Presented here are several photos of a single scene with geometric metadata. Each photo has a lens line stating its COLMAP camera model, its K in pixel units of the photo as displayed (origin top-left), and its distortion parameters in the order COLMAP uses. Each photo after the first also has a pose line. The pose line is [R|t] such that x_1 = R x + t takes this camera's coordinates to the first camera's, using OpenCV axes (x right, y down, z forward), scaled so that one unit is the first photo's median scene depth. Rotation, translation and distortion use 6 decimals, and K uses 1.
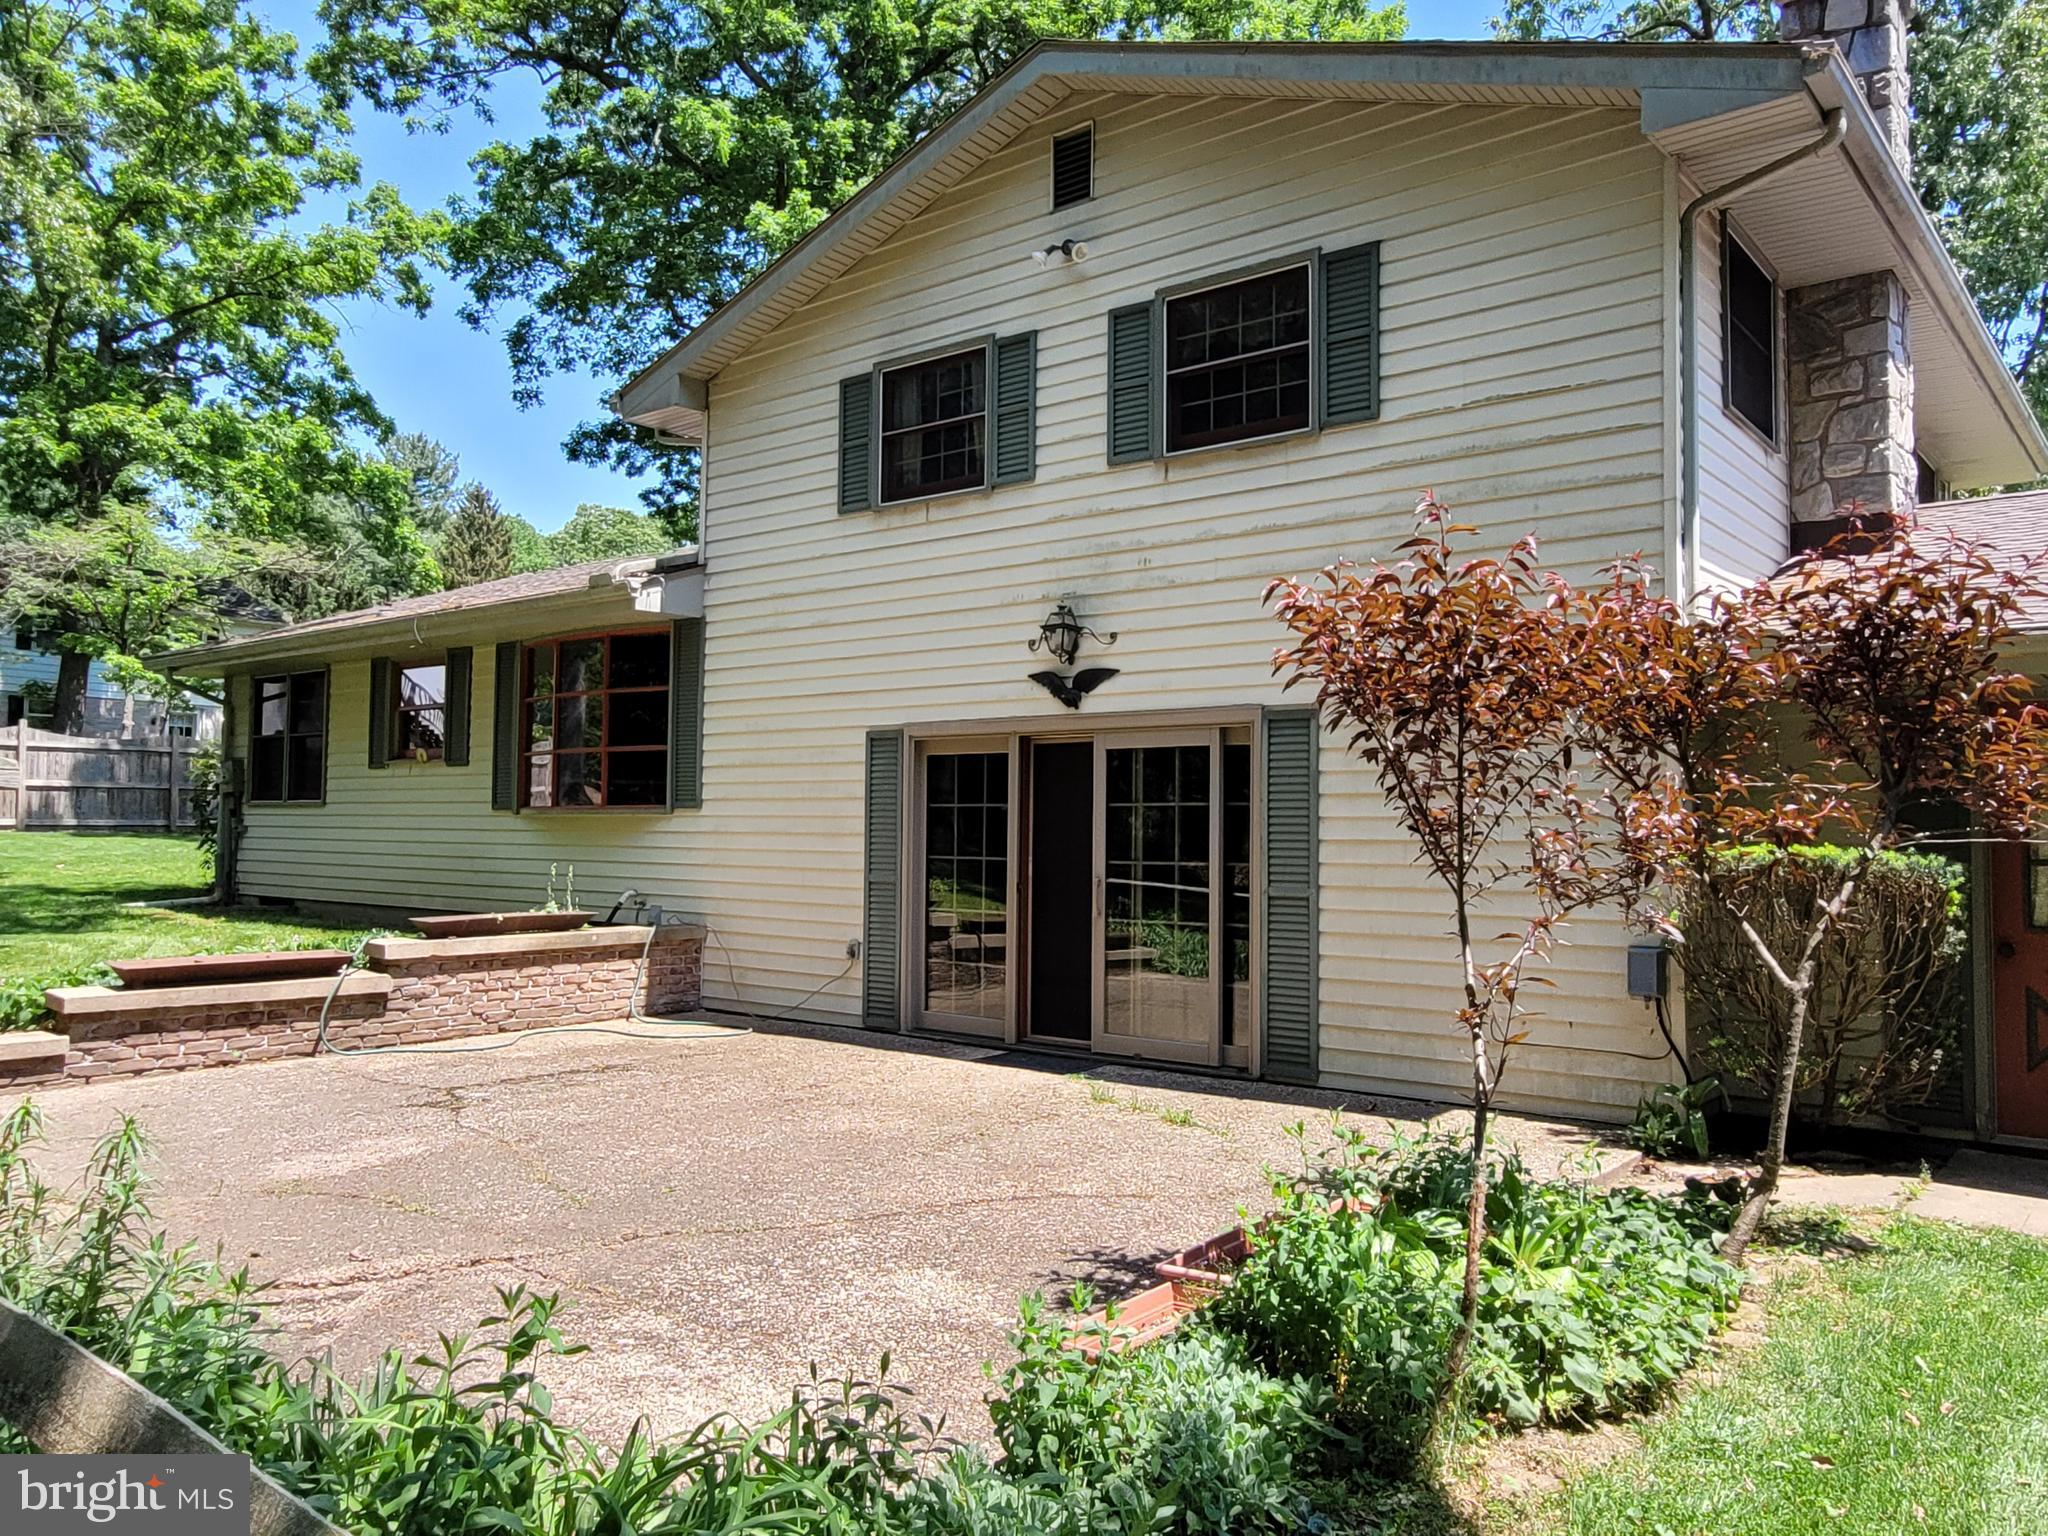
lens RADIAL K [[1510.2, 0, 1037.2], [0, 1510.2, 747.8], [0, 0, 1]] dist [-0.024993, 0.091875]
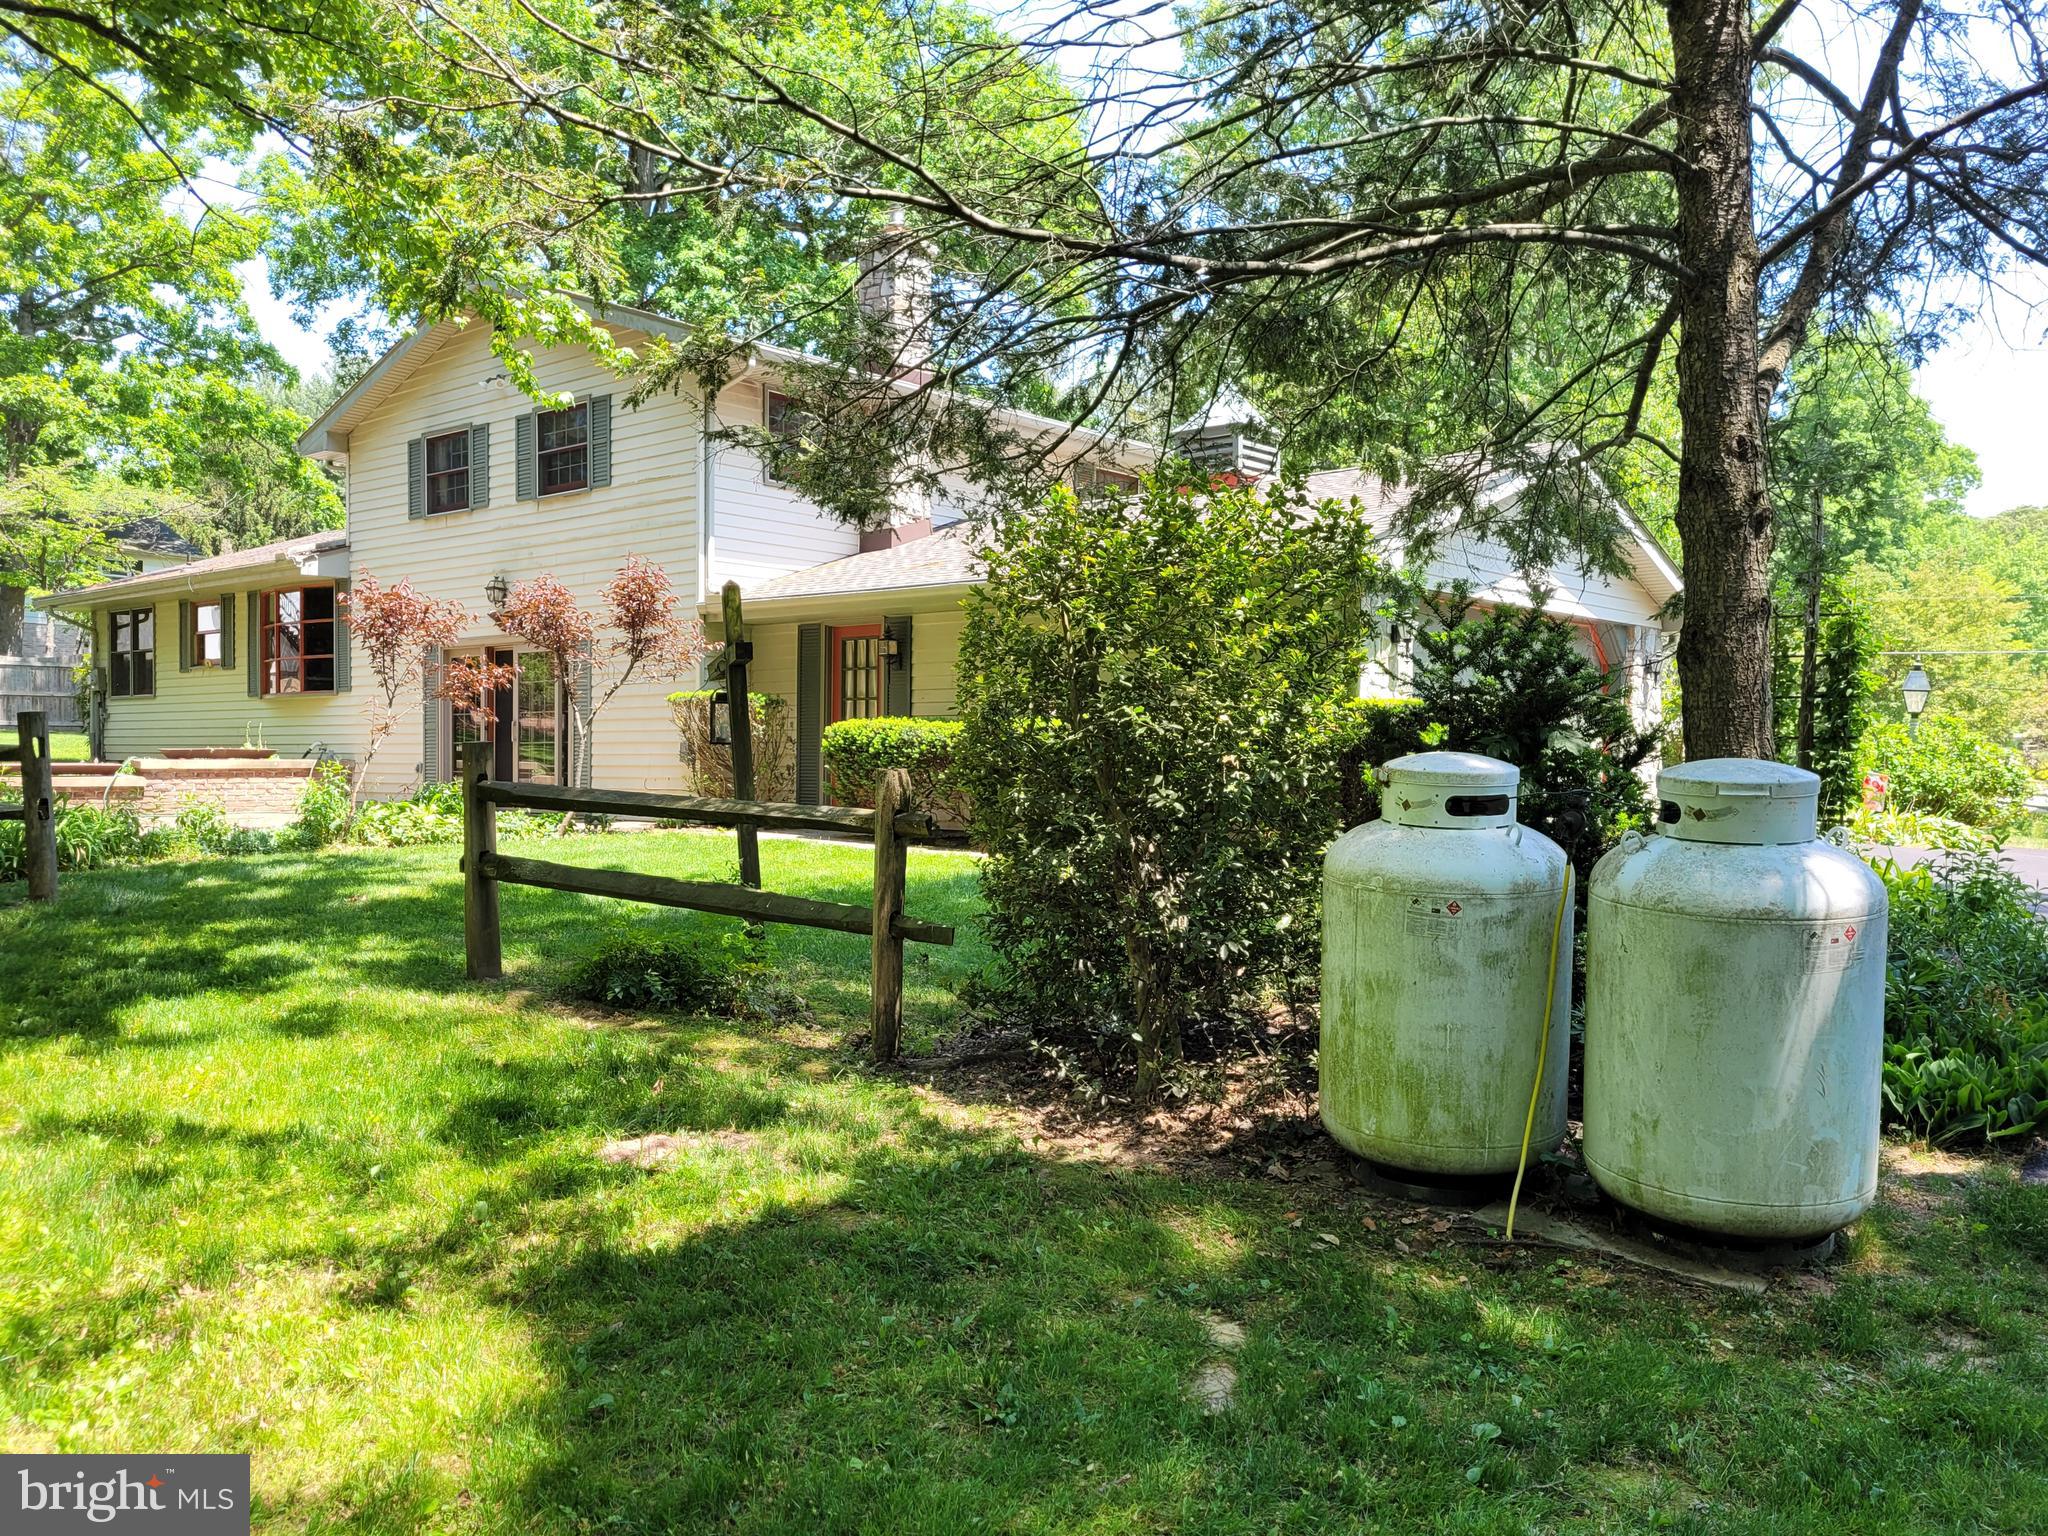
lens RADIAL K [[1549.9, 0, 1047.0], [0, 1549.9, 781.9], [0, 0, 1]] dist [0.035852, -0.006596]
pose [[0.999935, -0.011189, -0.002085, 0.620656], [0.011315, 0.997018, 0.076332, 0.017937], [0.001224, -0.076351, 0.997080, -0.839360]]
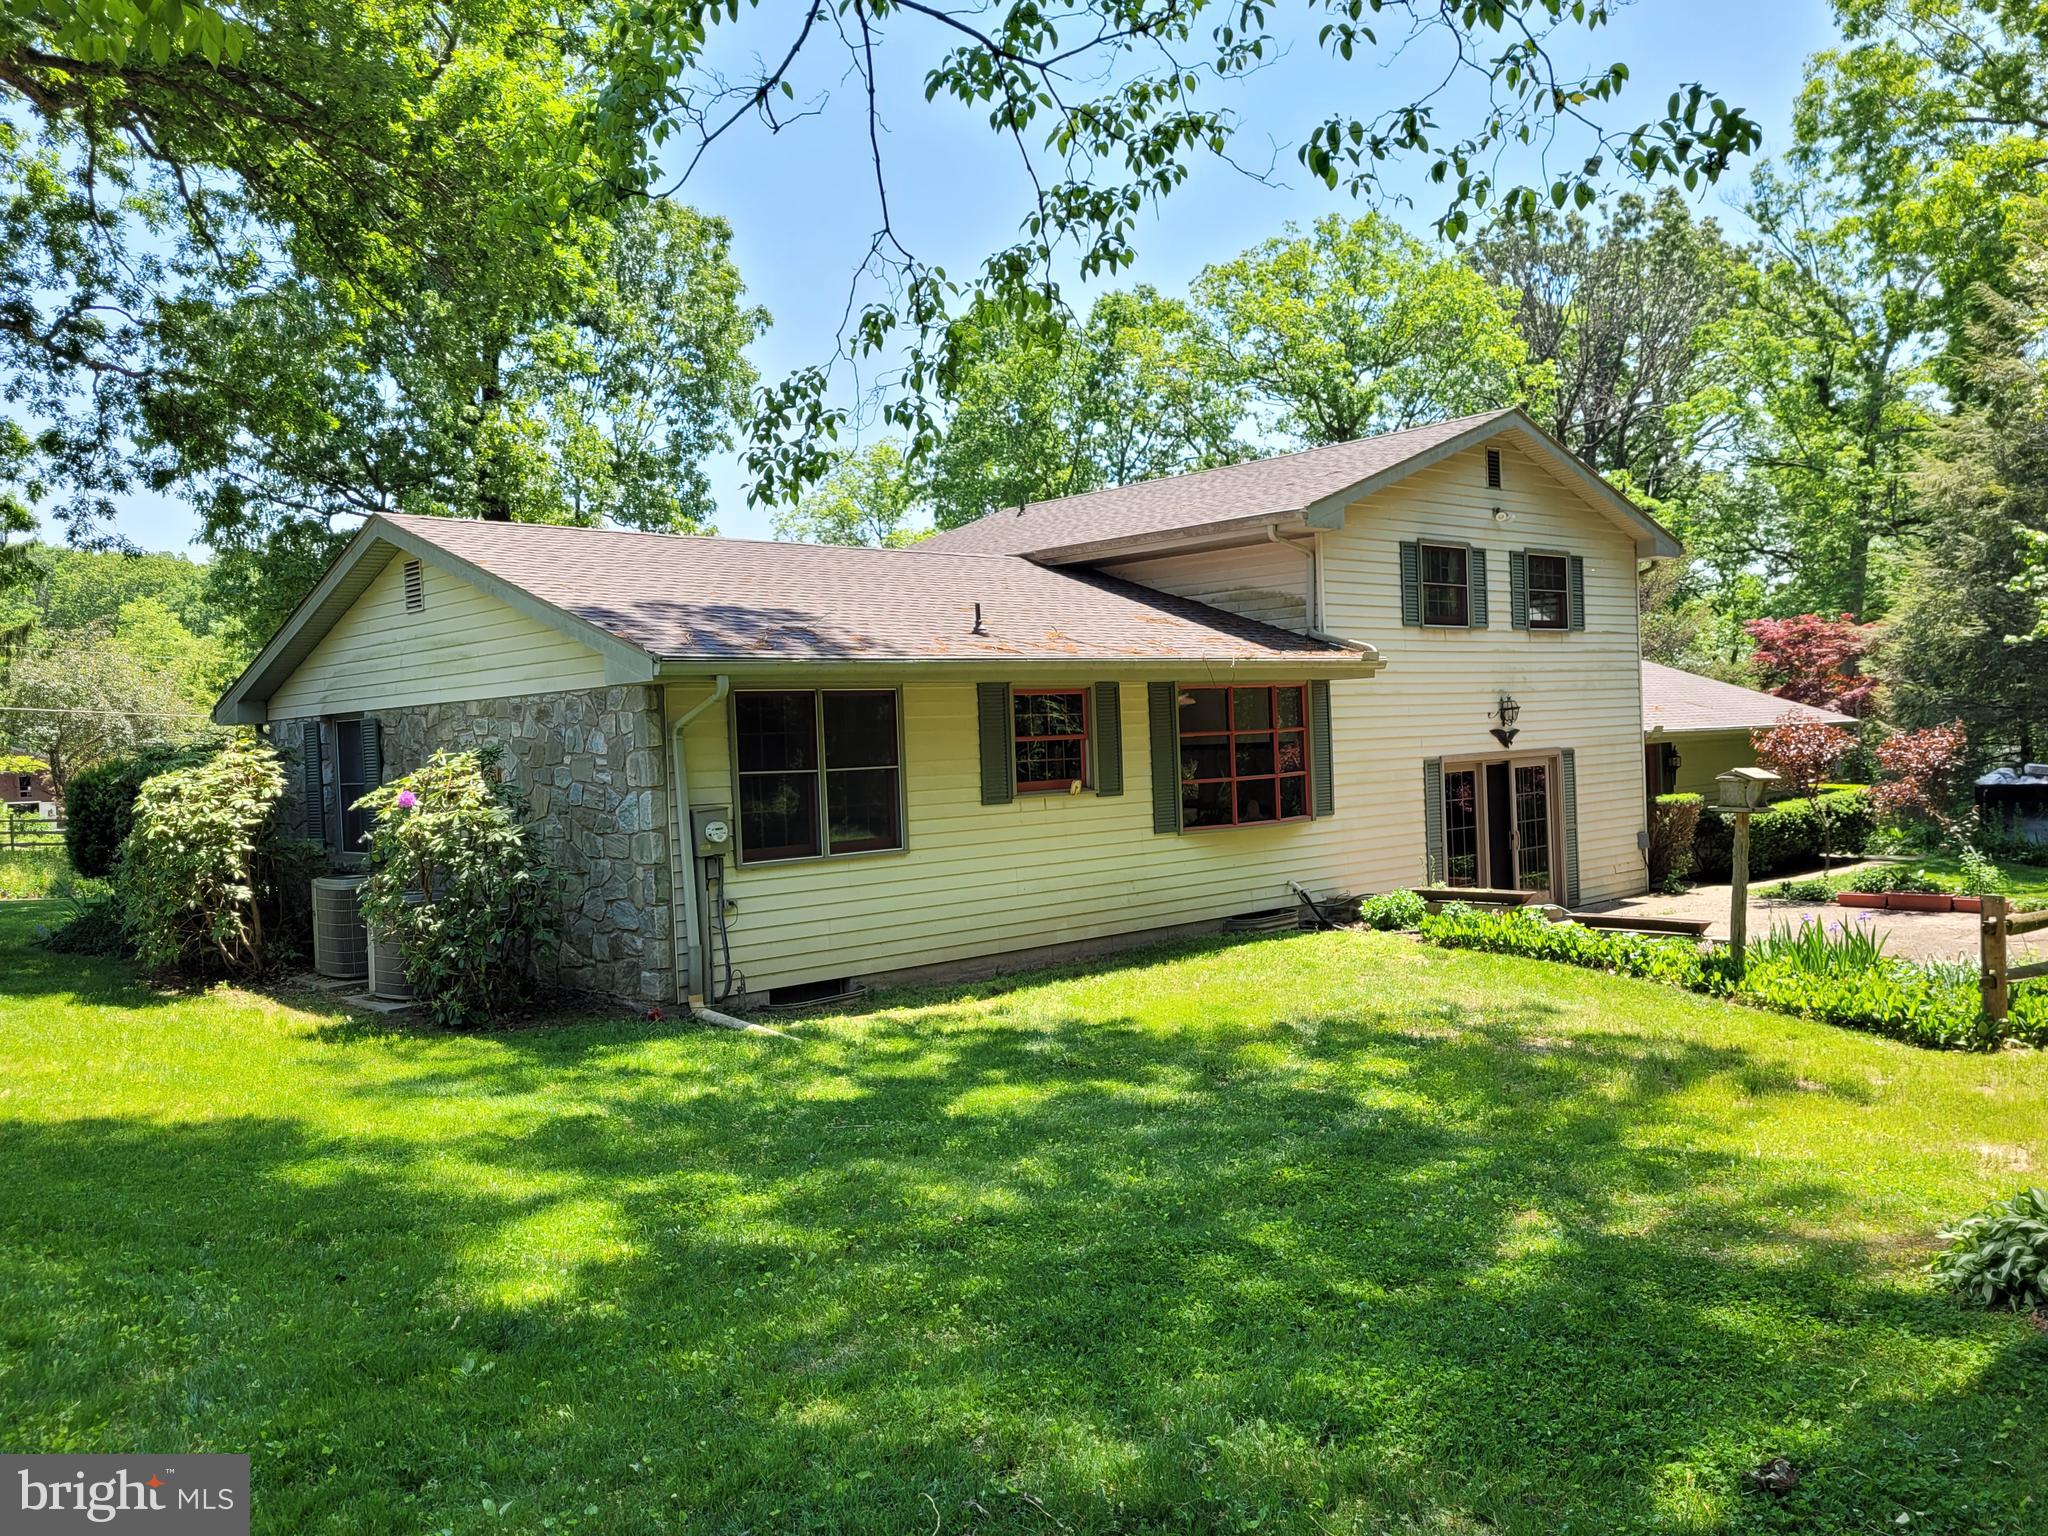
lens RADIAL K [[1631.6, 0, 1024.0], [0, 1631.6, 768.0], [0, 0, 1]] dist [0.033034, -0.001088]
pose [[0.138447, -0.034720, 0.989761, -1.964555], [-0.014018, 0.999216, 0.037013, -0.062265], [-0.990271, -0.018998, 0.137851, 1.182323]]
